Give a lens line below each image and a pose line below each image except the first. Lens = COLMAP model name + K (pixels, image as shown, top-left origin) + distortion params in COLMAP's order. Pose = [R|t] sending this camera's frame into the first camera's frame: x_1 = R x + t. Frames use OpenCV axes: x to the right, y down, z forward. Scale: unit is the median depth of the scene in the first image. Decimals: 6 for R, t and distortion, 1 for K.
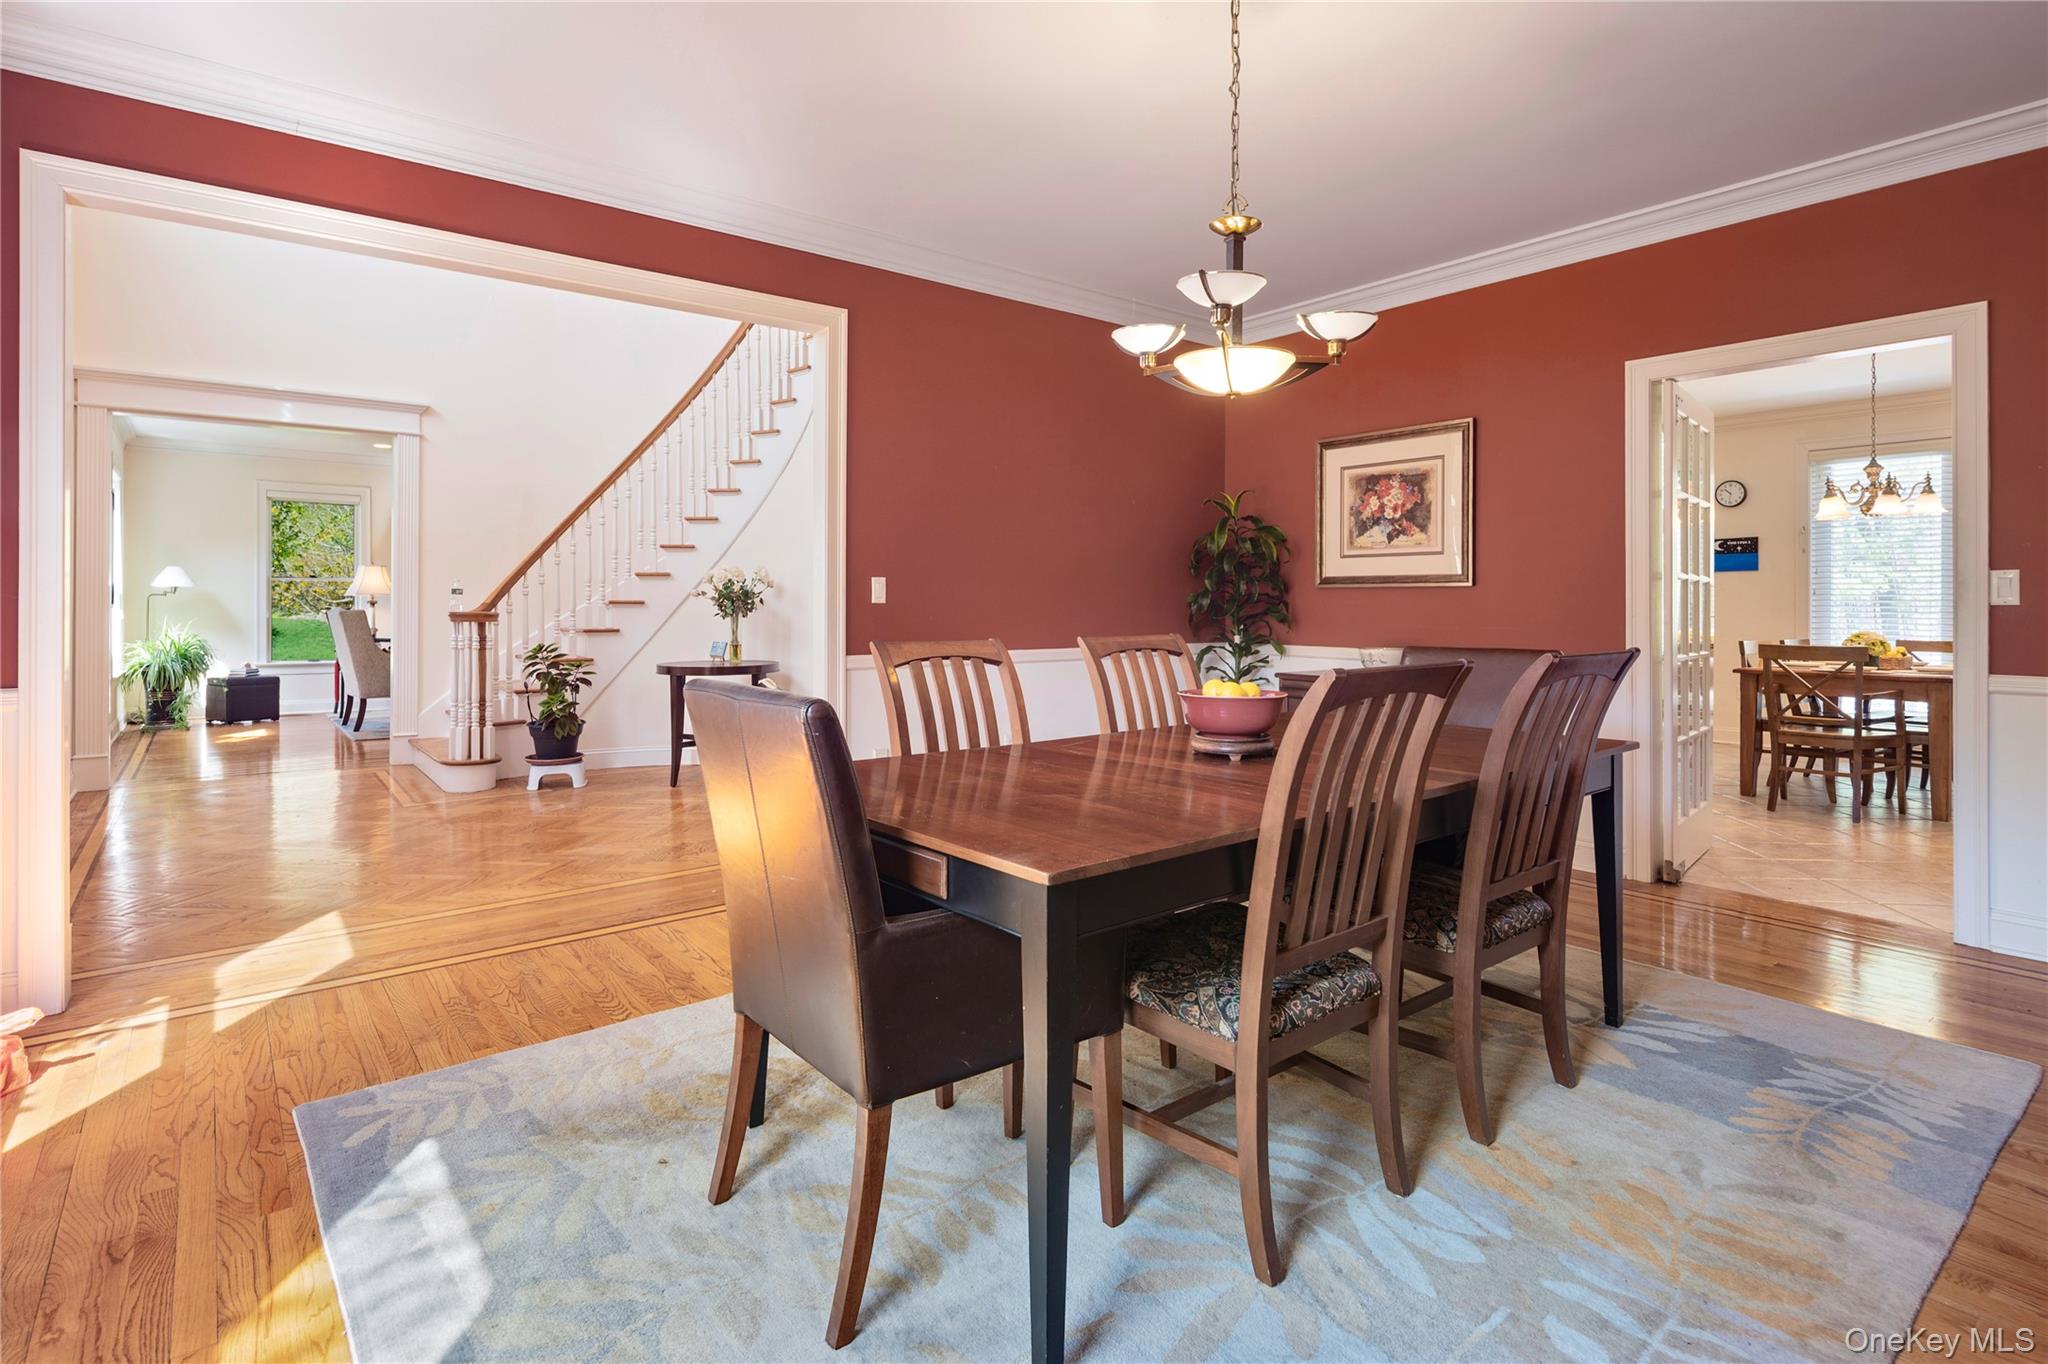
lens RADIAL K [[1017.6, 0, 1025.8], [0, 1017.6, 603.0], [0, 0, 1]] dist [0.000784, 0.000105]
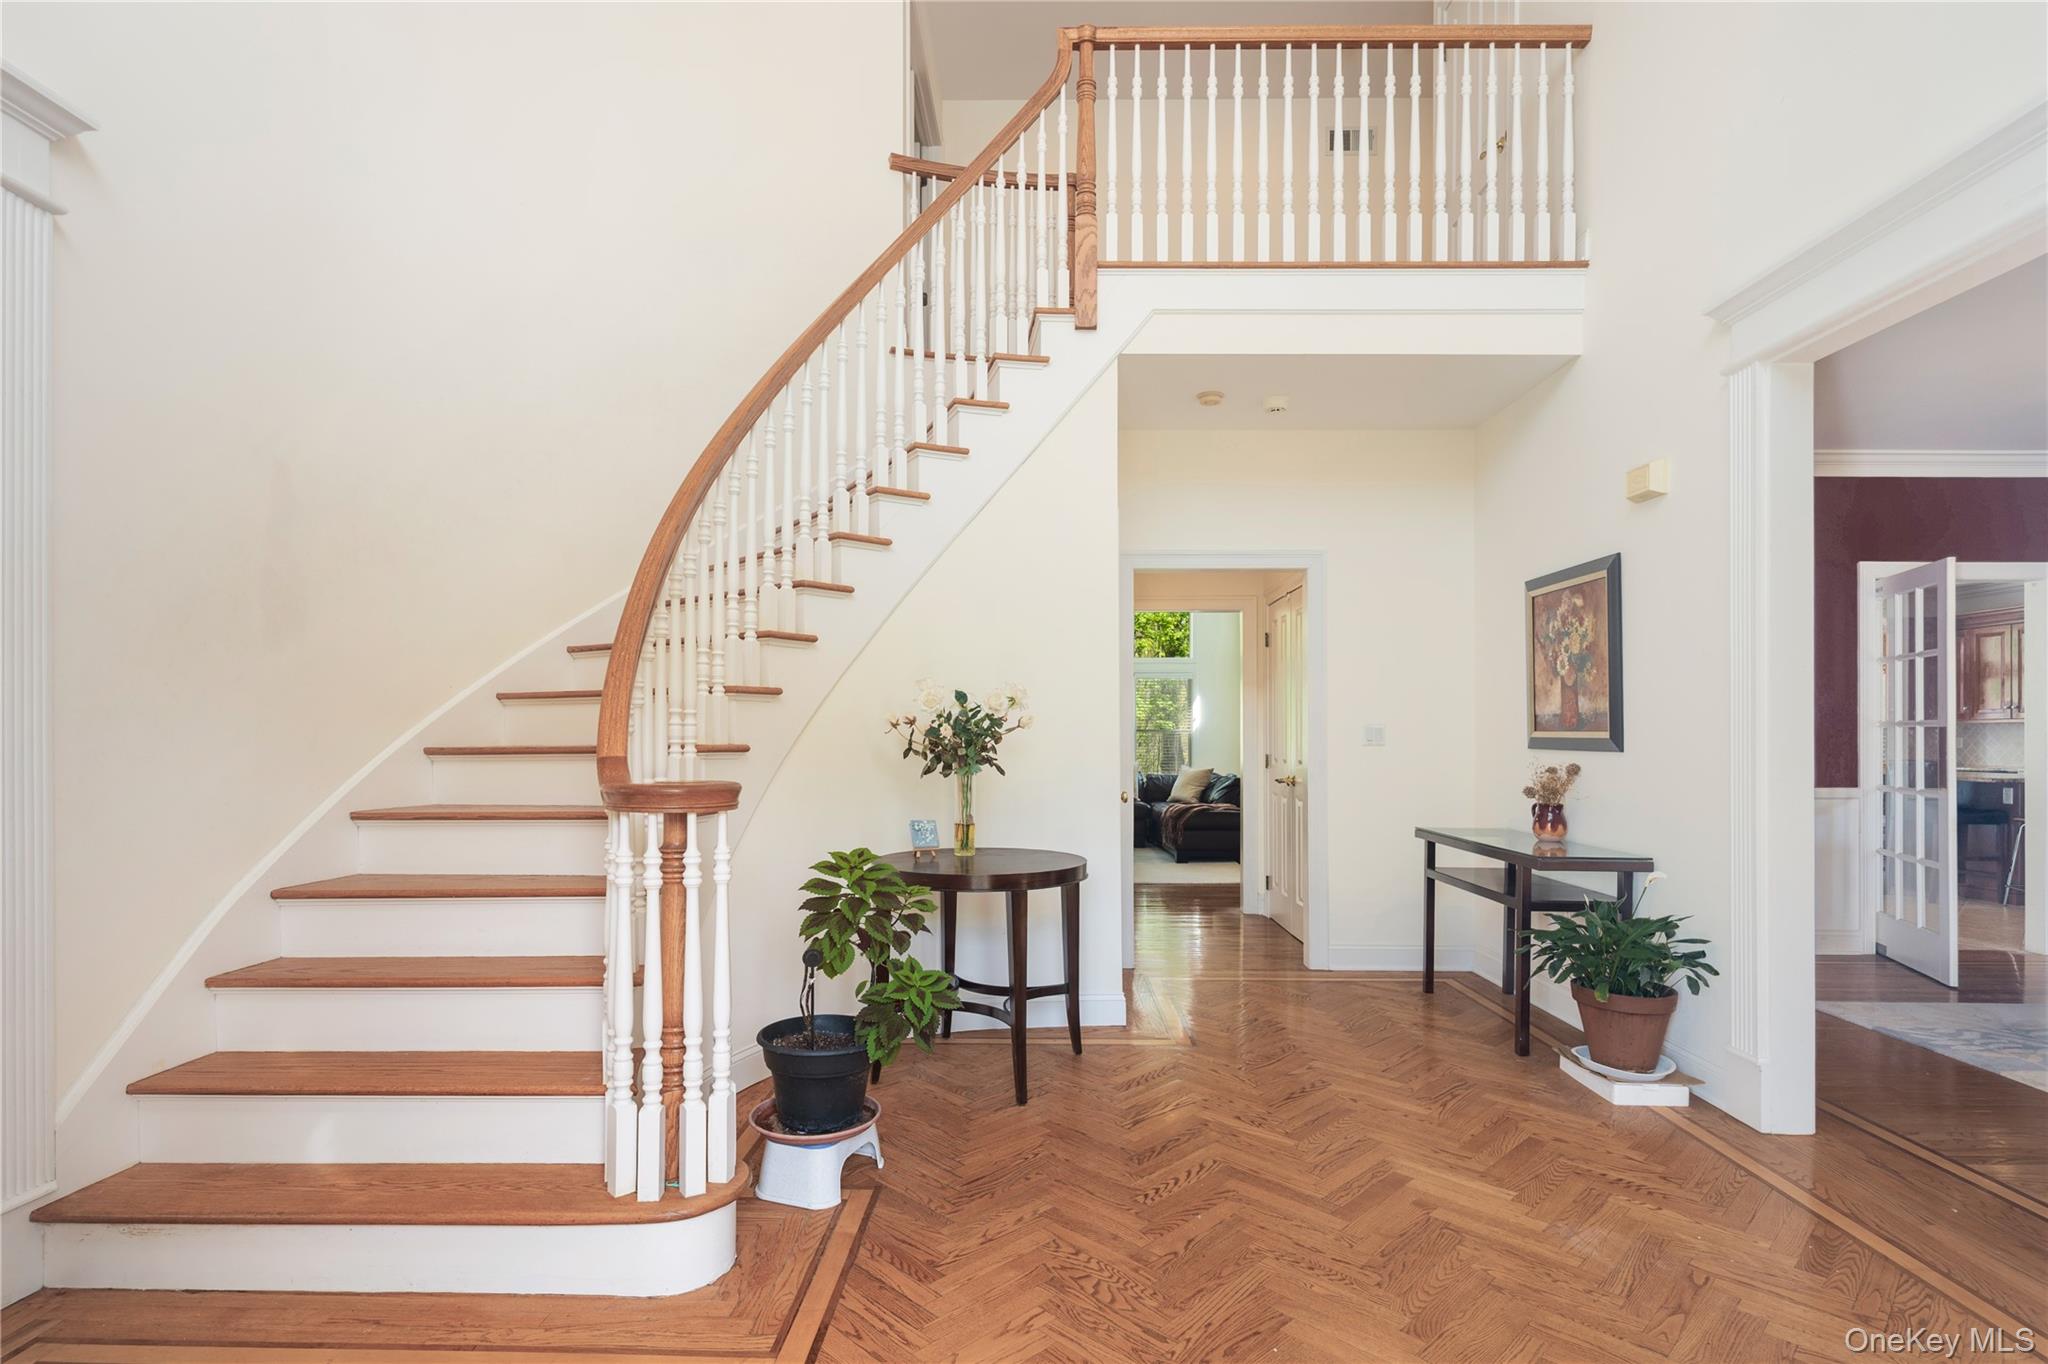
lens RADIAL K [[1019.3, 0, 1030.0], [0, 1019.3, 741.2], [0, 0, 1]] dist [0.000610, 0.000227]
pose [[0.629725, -0.000988, 0.776817, -0.519256], [-0.004733, 0.999976, 0.005109, -0.005425], [-0.776804, -0.006893, 0.629705, 0.463617]]
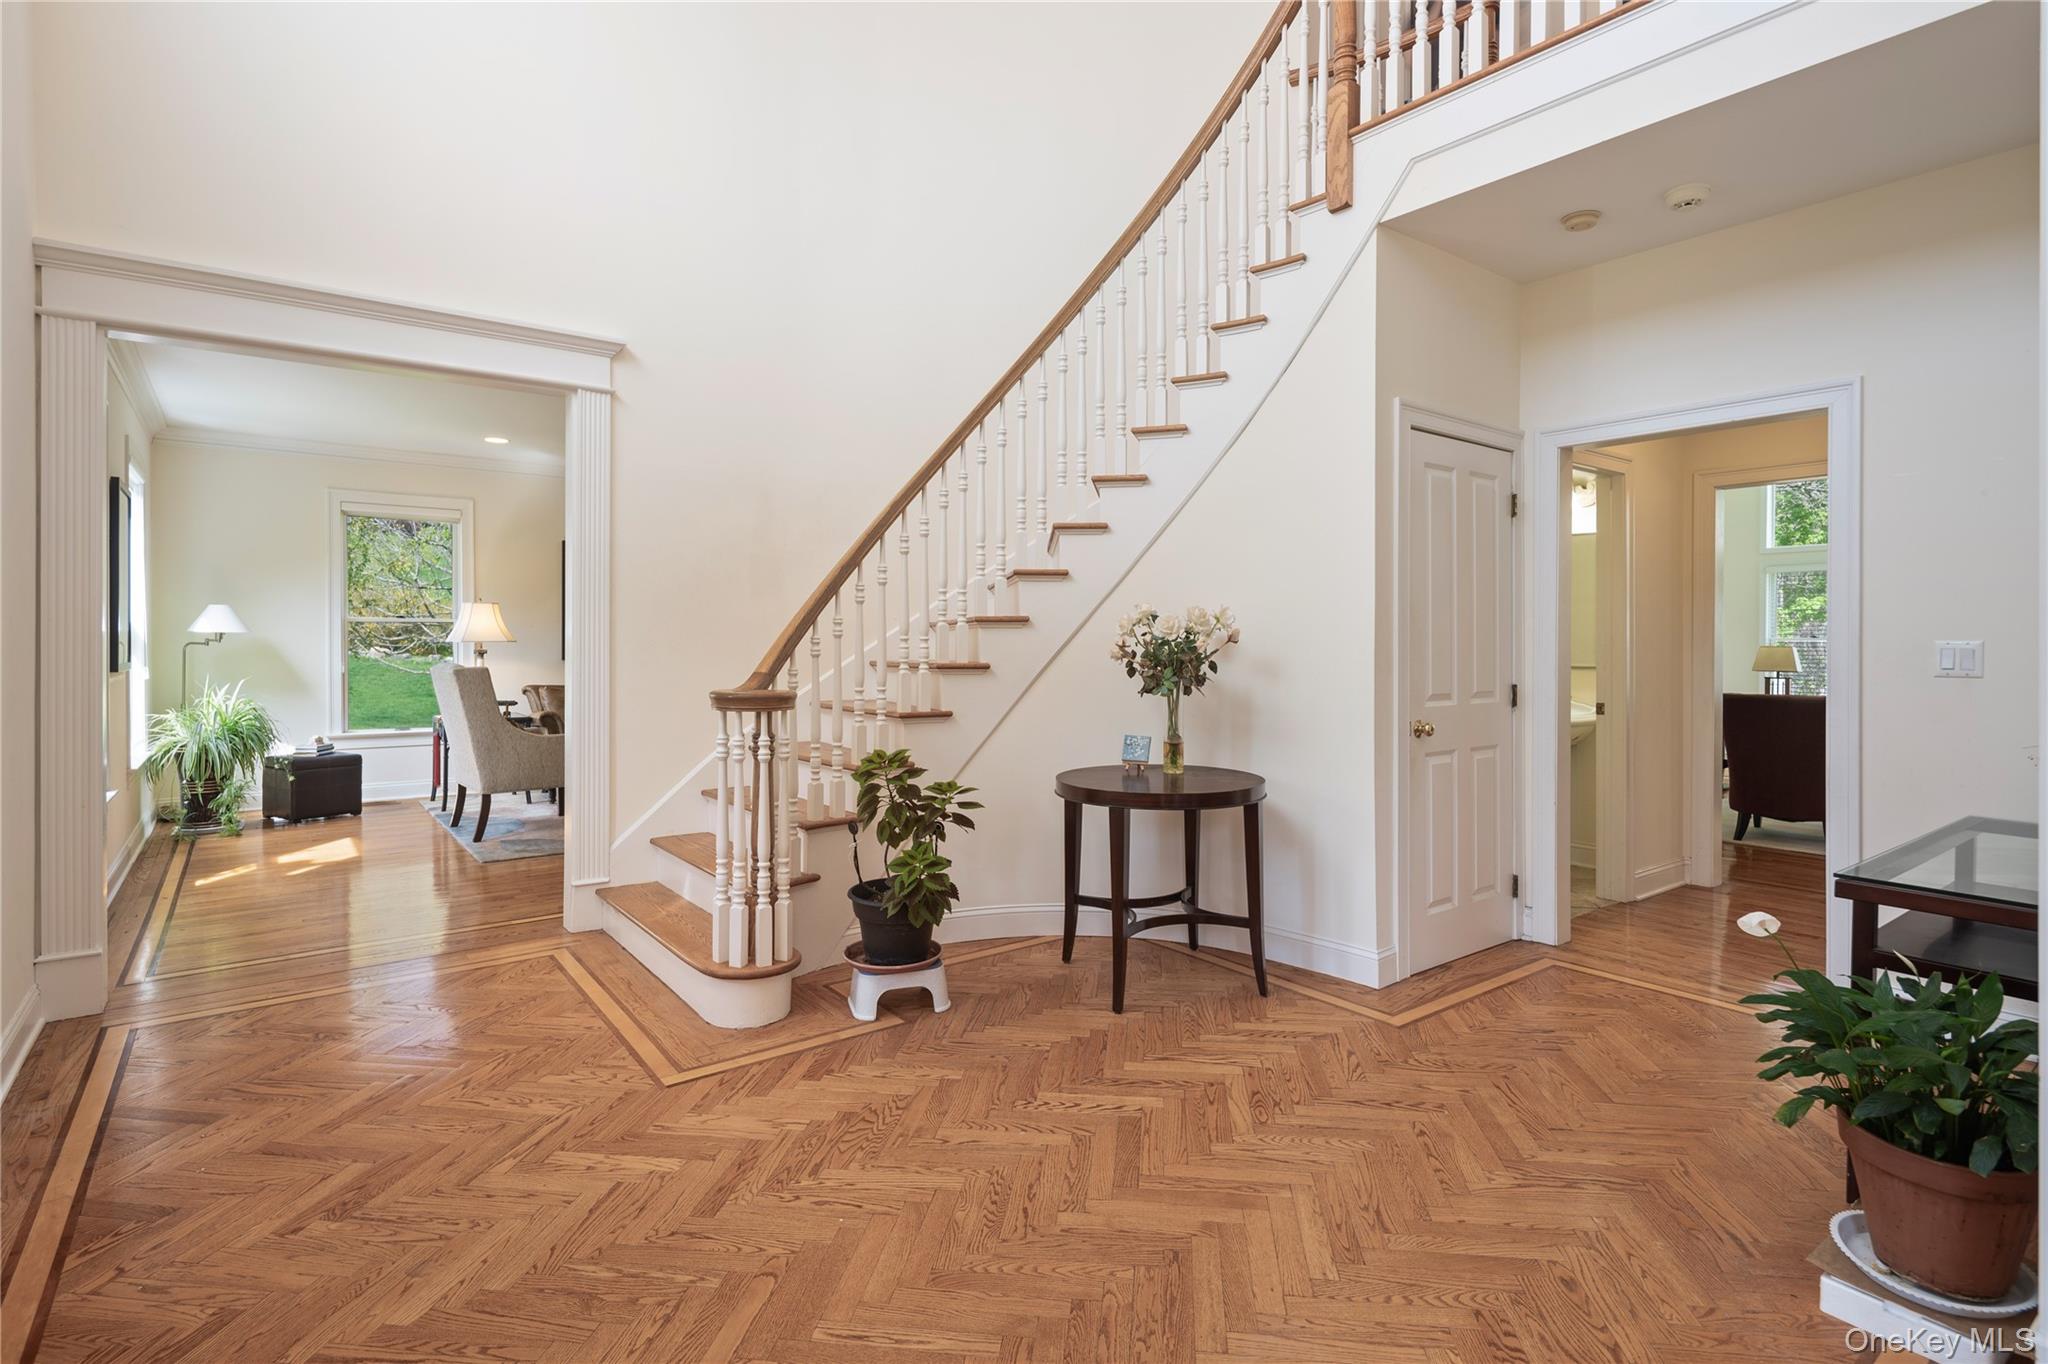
lens RADIAL K [[1009.4, 0, 1028.0], [0, 1009.4, 642.5], [0, 0, 1]] dist [0.003666, -0.000174]
pose [[0.999737, 0.000083, -0.022946, -0.264590], [0.000069, 0.999978, 0.006646, -0.014697], [0.022946, -0.006646, 0.999715, 0.317310]]
